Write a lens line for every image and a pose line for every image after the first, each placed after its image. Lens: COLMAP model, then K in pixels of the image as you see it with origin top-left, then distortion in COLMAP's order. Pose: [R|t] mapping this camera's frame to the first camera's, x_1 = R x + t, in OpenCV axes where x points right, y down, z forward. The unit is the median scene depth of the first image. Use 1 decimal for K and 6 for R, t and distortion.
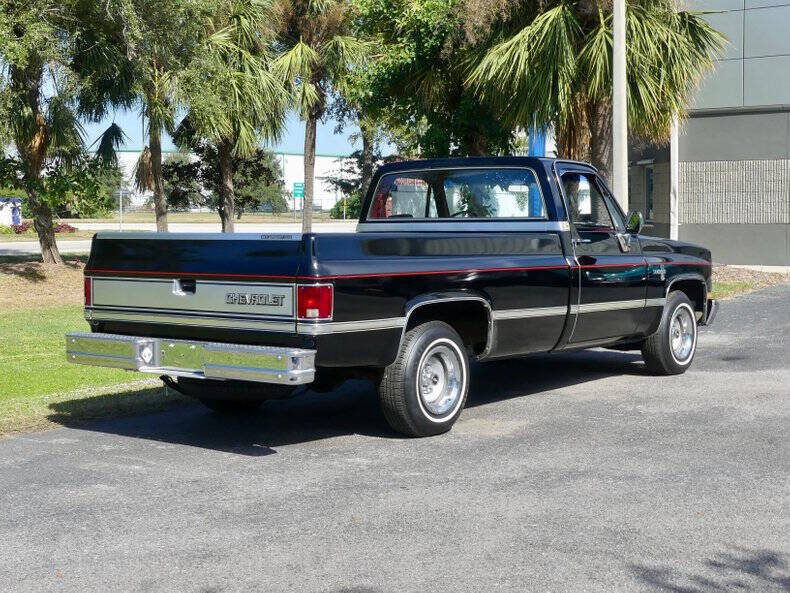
lens RADIAL K [[1175.1, 0, 395.0], [0, 1175.1, 296.5], [0, 0, 1]] dist [-0.007536, -0.062580]
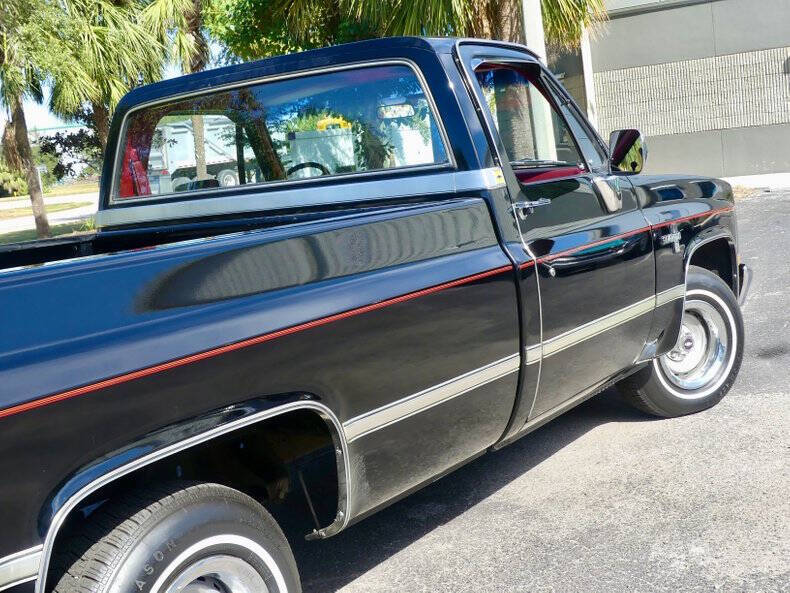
lens RADIAL K [[1202.1, 0, 395.0], [0, 1202.1, 296.5], [0, 0, 1]] dist [0.017516, 0.059544]
pose [[0.990958, -0.117288, 0.065166, 0.071650], [0.114269, 0.992276, 0.048272, -0.042122], [-0.070324, -0.040390, 0.996706, 0.545290]]
